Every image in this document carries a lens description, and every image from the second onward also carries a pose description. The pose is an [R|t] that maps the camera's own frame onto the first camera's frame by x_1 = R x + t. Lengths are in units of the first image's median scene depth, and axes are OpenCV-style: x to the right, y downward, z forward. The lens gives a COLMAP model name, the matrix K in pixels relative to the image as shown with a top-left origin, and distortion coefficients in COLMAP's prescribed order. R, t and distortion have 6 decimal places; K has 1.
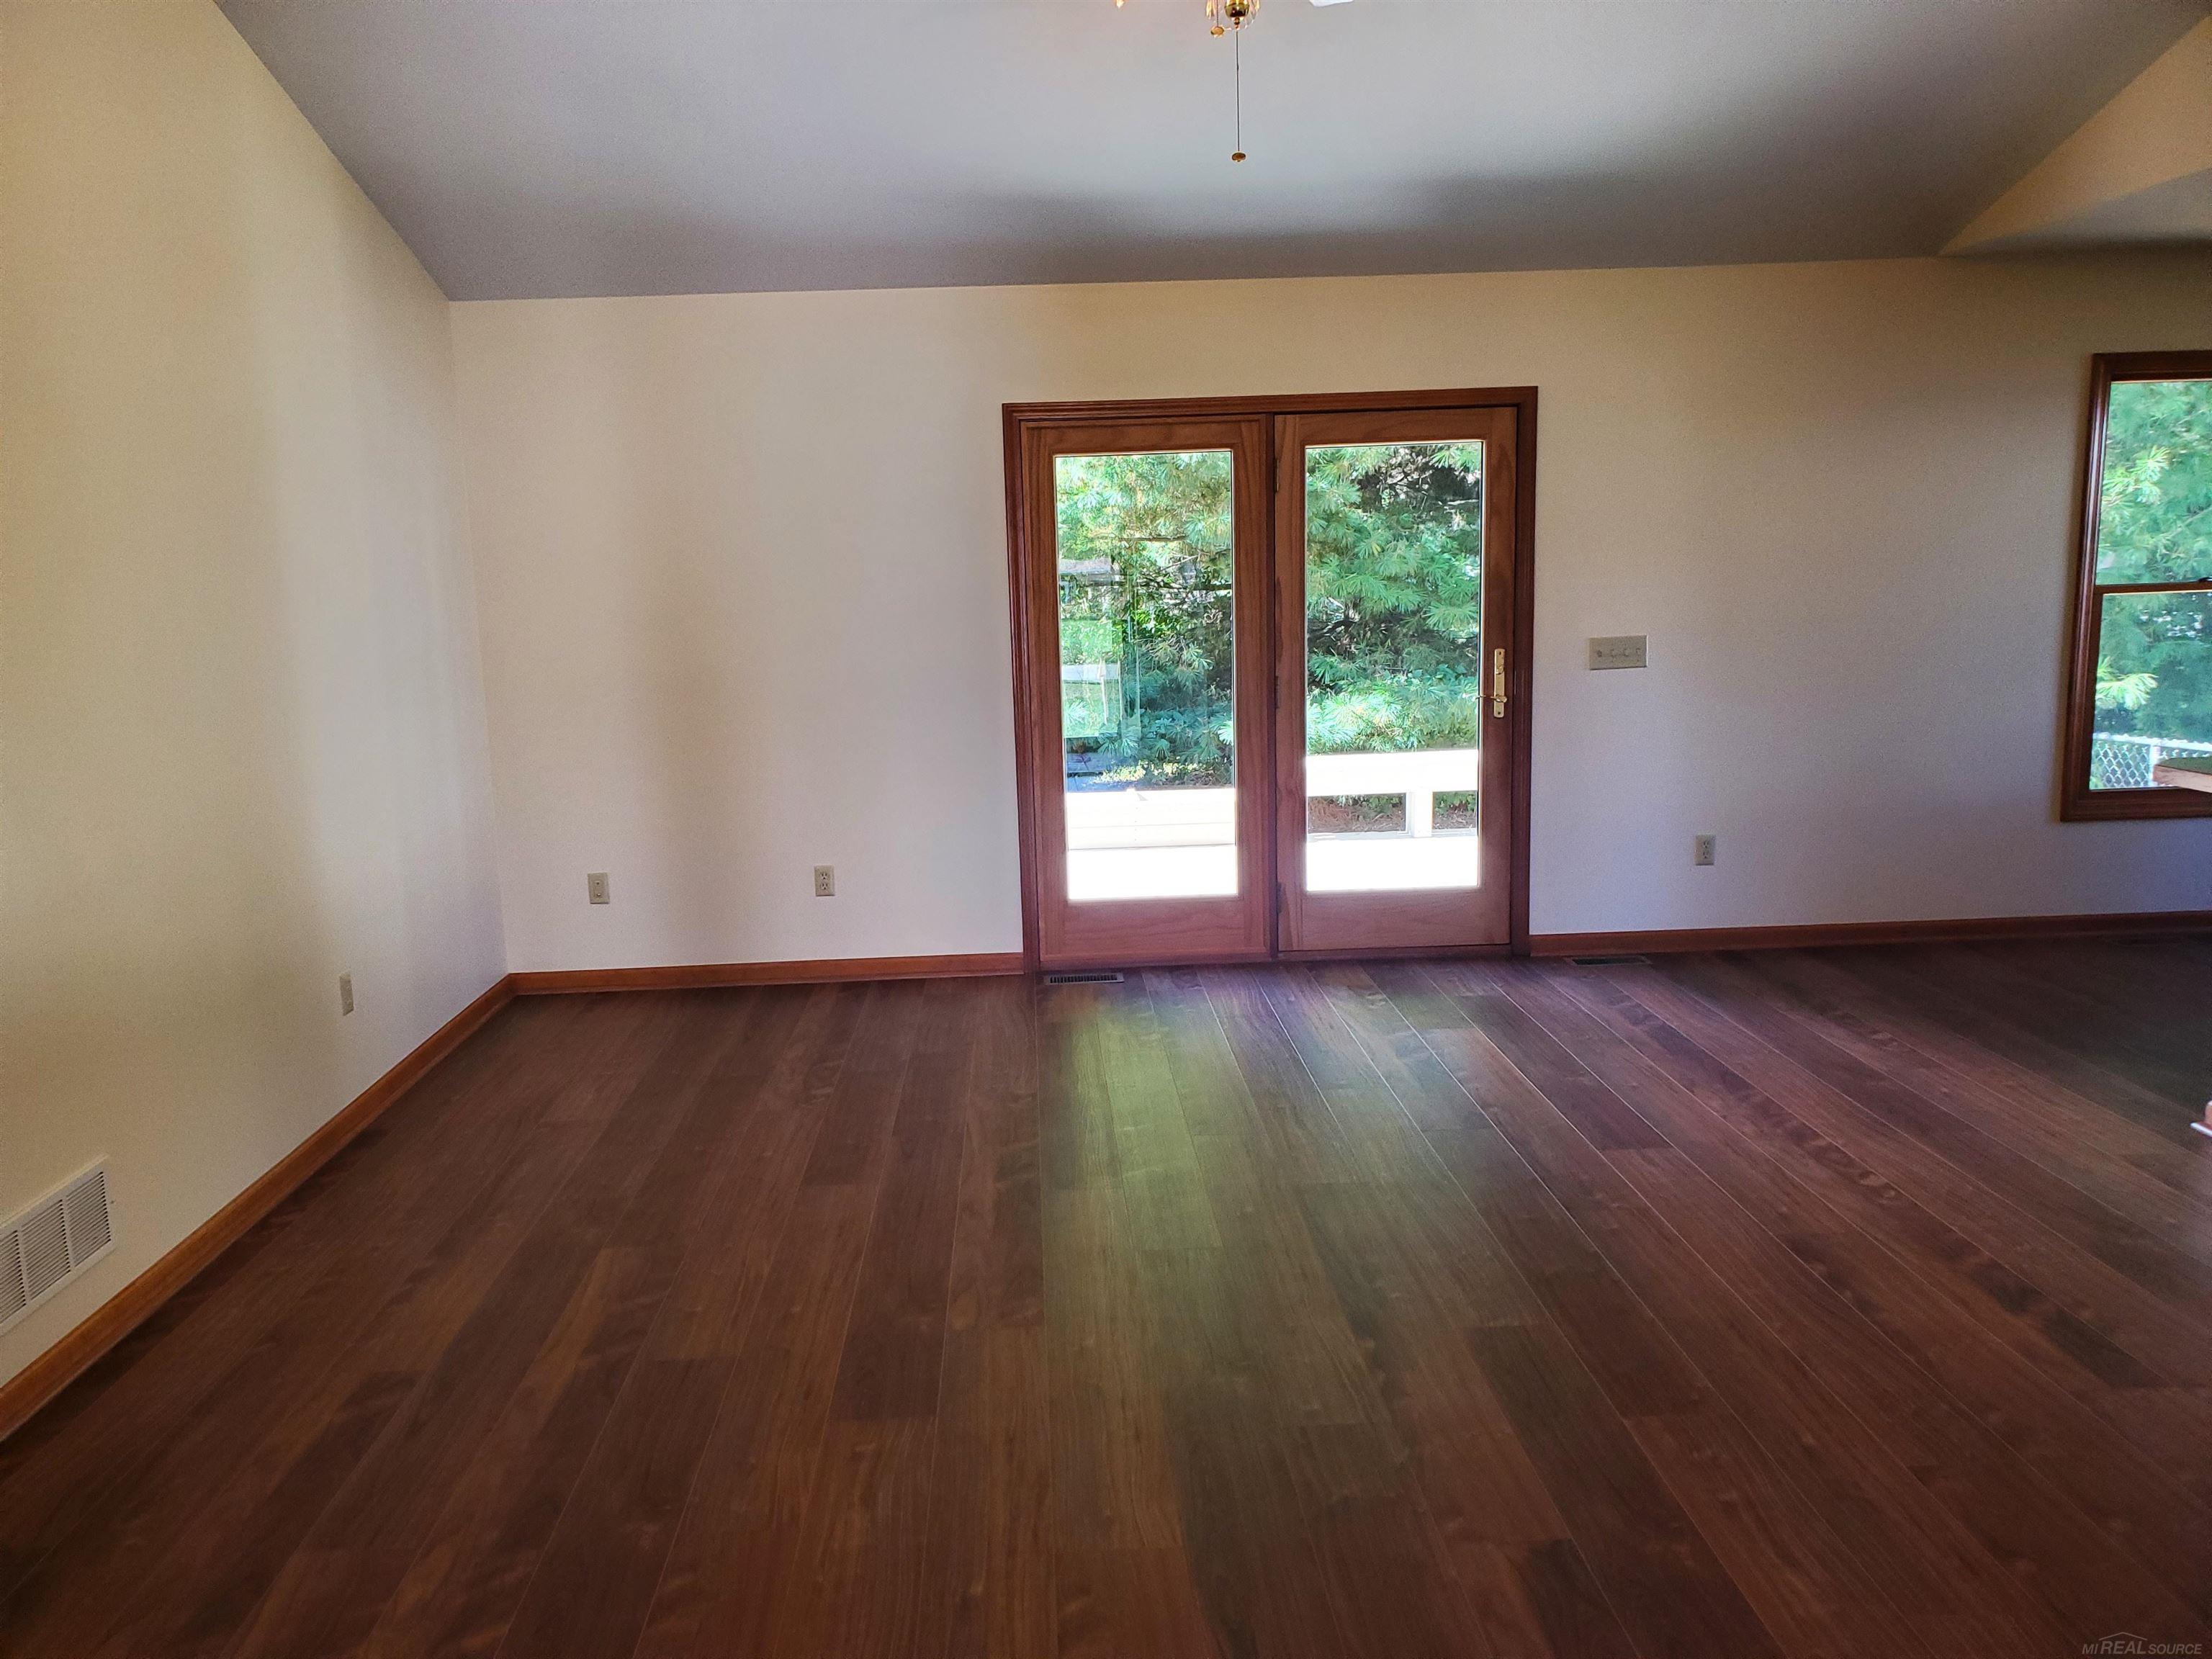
lens RADIAL K [[1733.2, 0, 1093.6], [0, 1733.2, 813.6], [0, 0, 1]] dist [0.148074, -0.226998]
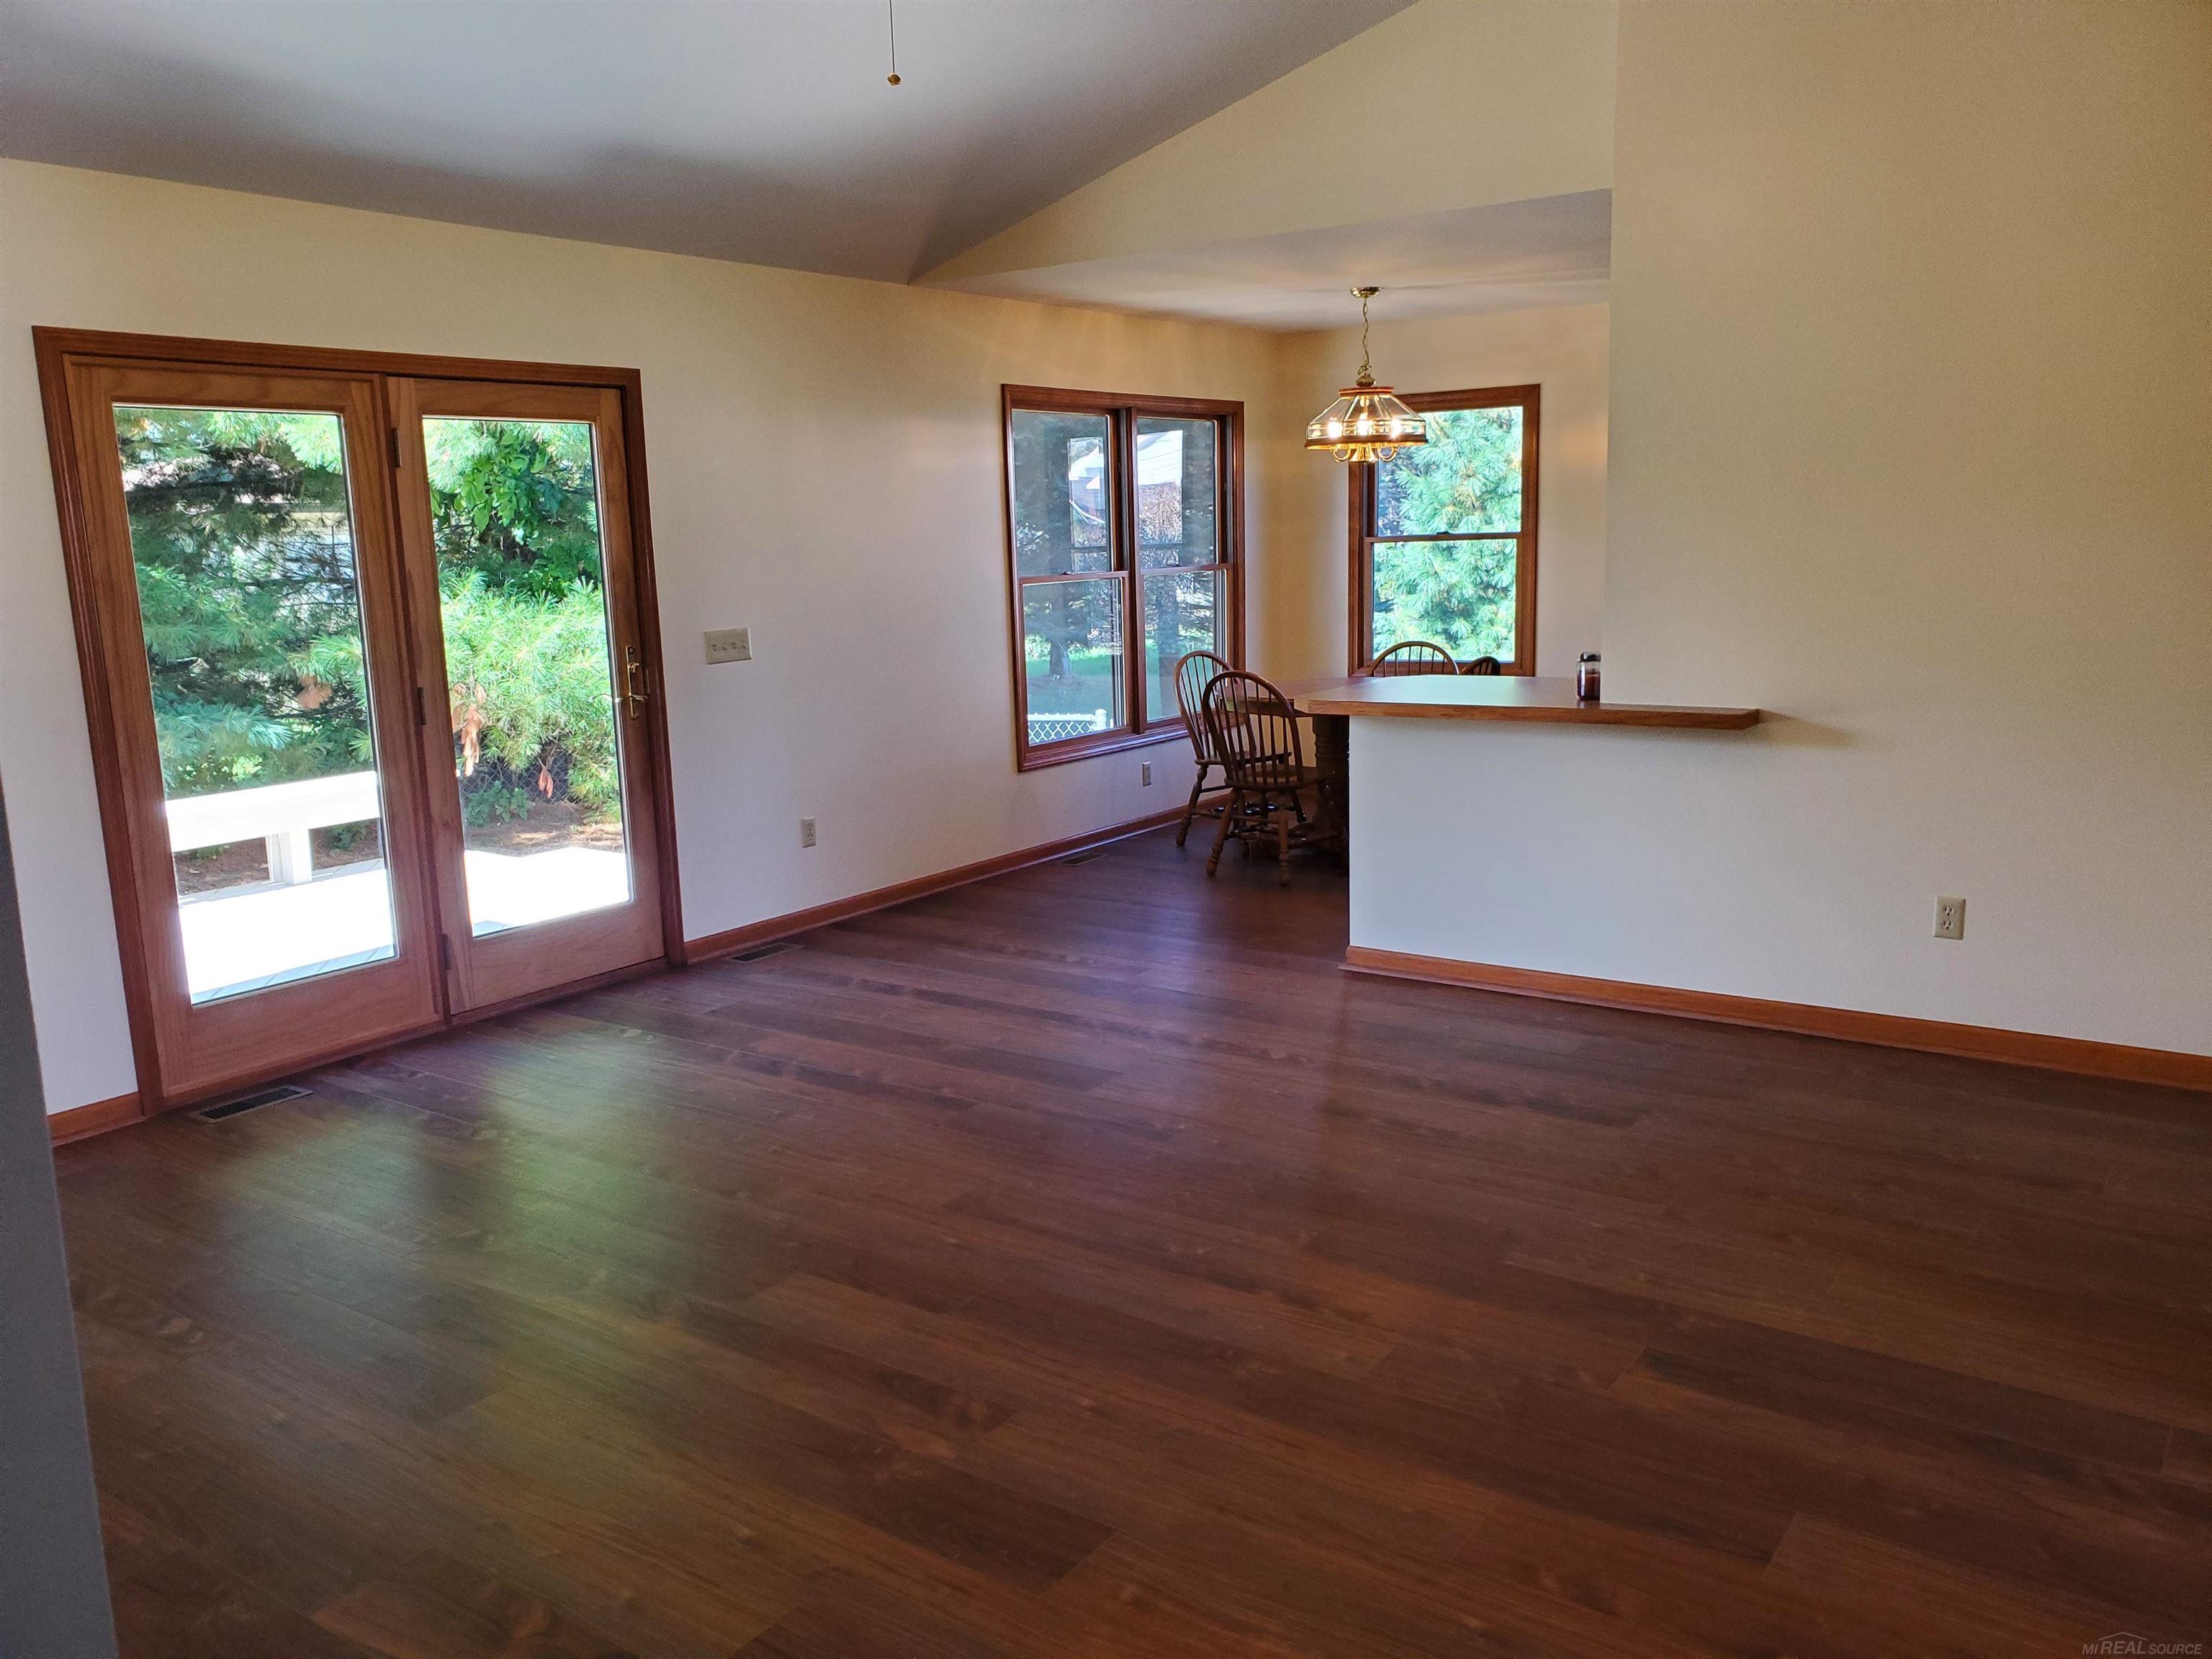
lens RADIAL K [[1708.7, 0, 1107.0], [0, 1708.7, 831.0], [0, 0, 1]] dist [0.066682, -0.087062]
pose [[0.610839, -0.127284, 0.781457, -0.349224], [0.126622, 0.989994, 0.062275, -0.021330], [-0.781564, 0.060910, 0.620844, 0.235135]]
